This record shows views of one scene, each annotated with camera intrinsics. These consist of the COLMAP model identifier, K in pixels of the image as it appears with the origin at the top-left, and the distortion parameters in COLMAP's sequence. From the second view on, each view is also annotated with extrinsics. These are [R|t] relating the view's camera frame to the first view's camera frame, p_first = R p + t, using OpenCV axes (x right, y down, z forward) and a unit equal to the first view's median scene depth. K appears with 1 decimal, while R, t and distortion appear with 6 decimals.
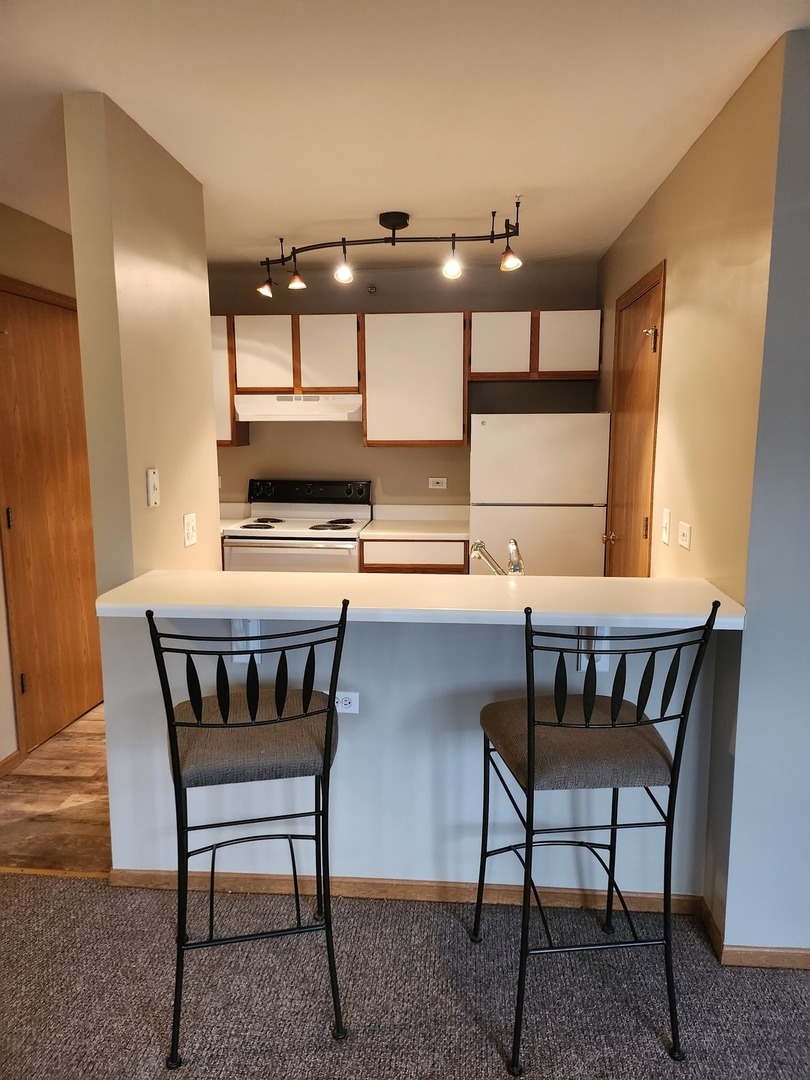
lens RADIAL K [[759.3, 0, 412.4], [0, 759.3, 541.5], [0, 0, 1]] dist [0.056393, -0.053283]
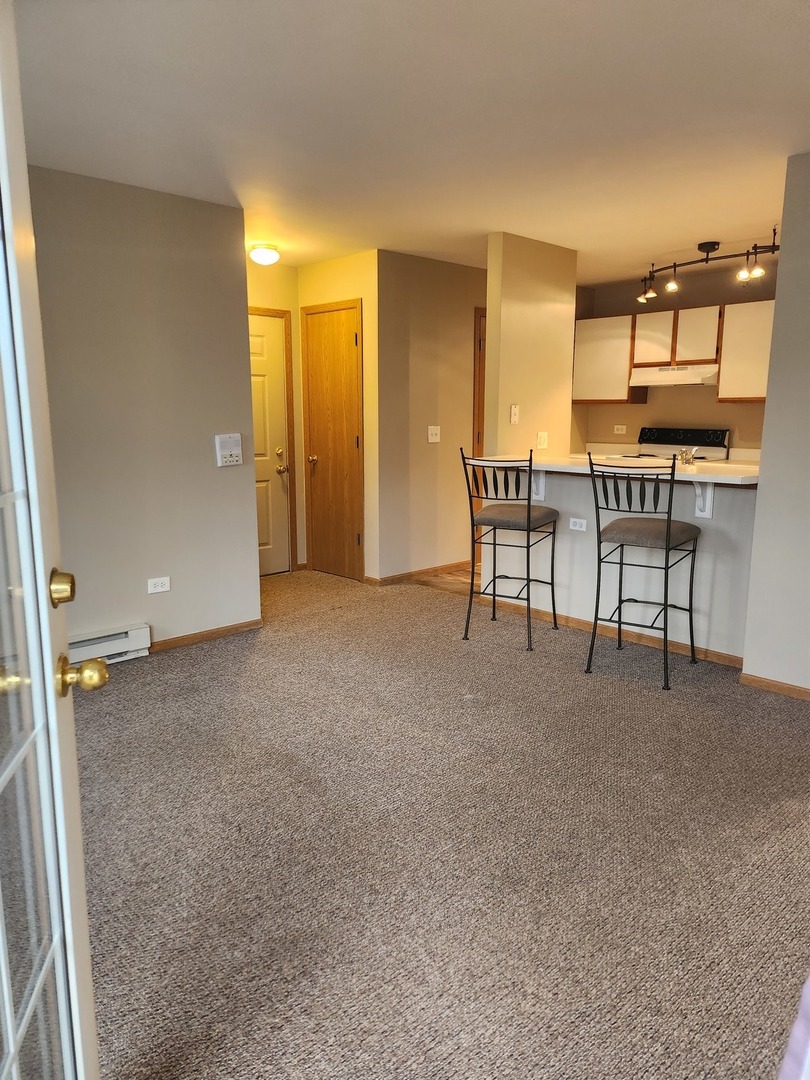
lens RADIAL K [[759.3, 0, 399.5], [0, 759.3, 542.2], [0, 0, 1]] dist [0.056393, -0.053283]
pose [[0.738912, 0.118611, -0.663280, 0.469346], [-0.103261, 0.992690, 0.062482, 0.098728], [0.665842, 0.022322, 0.745758, -0.407395]]
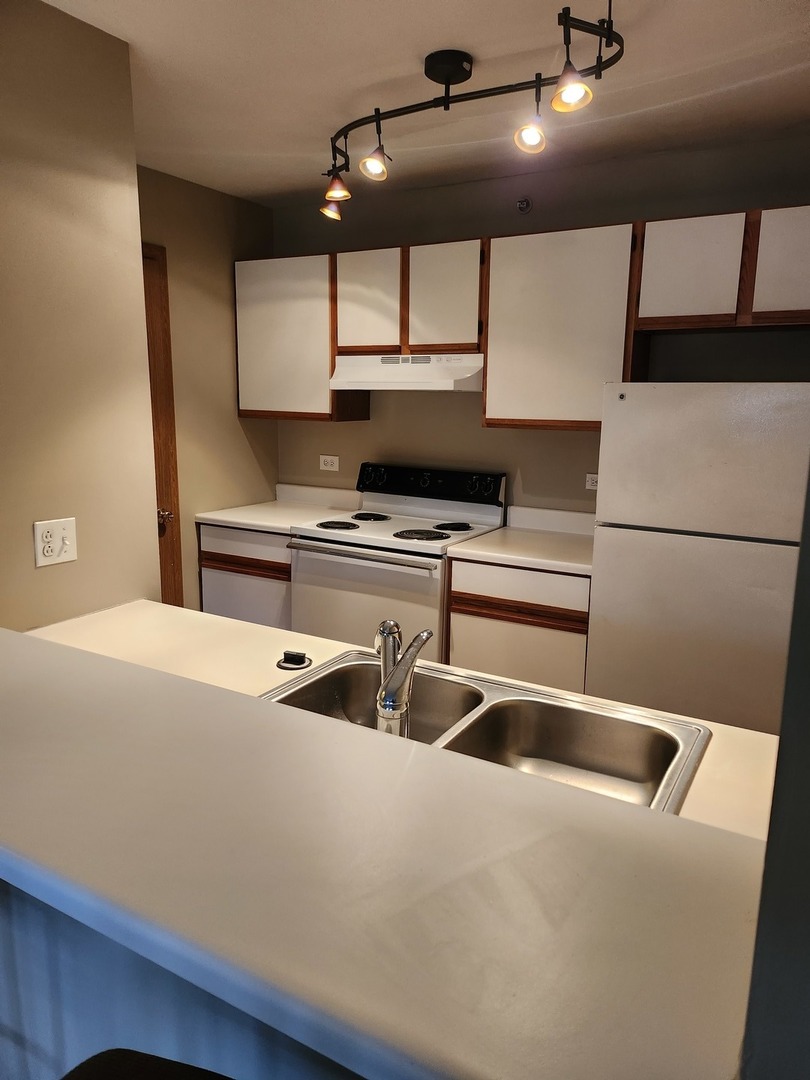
lens RADIAL K [[759.3, 0, 408.0], [0, 759.3, 534.1], [0, 0, 1]] dist [0.056393, -0.053283]
pose [[0.898366, 0.094395, -0.428984, 0.196802], [-0.081285, 0.995494, 0.048826, -0.054296], [0.431660, -0.008993, 0.901991, 0.326666]]
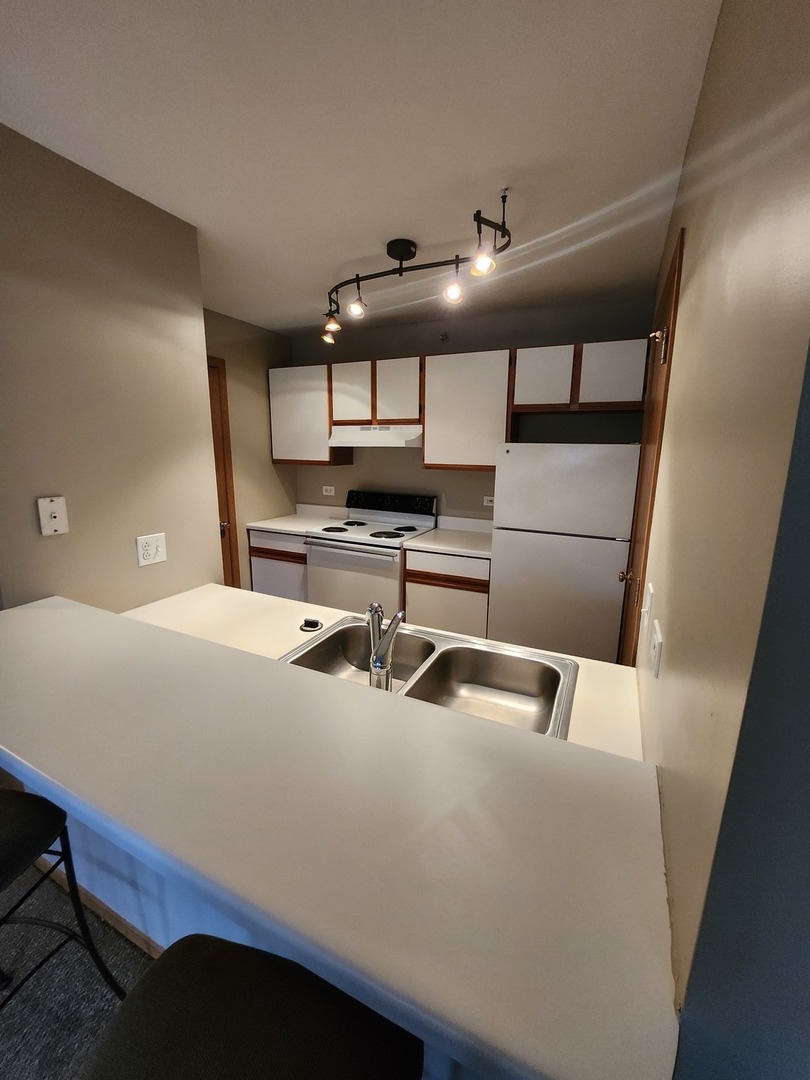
lens RADIAL K [[433.1, 0, 414.0], [0, 433.1, 530.4], [0, 0, 1]] dist [-0.021041, 0.000082]
pose [[0.936122, 0.080597, -0.342315, 0.168821], [-0.067362, 0.996455, 0.050401, -0.063254], [0.345164, -0.024123, 0.938232, 0.364183]]
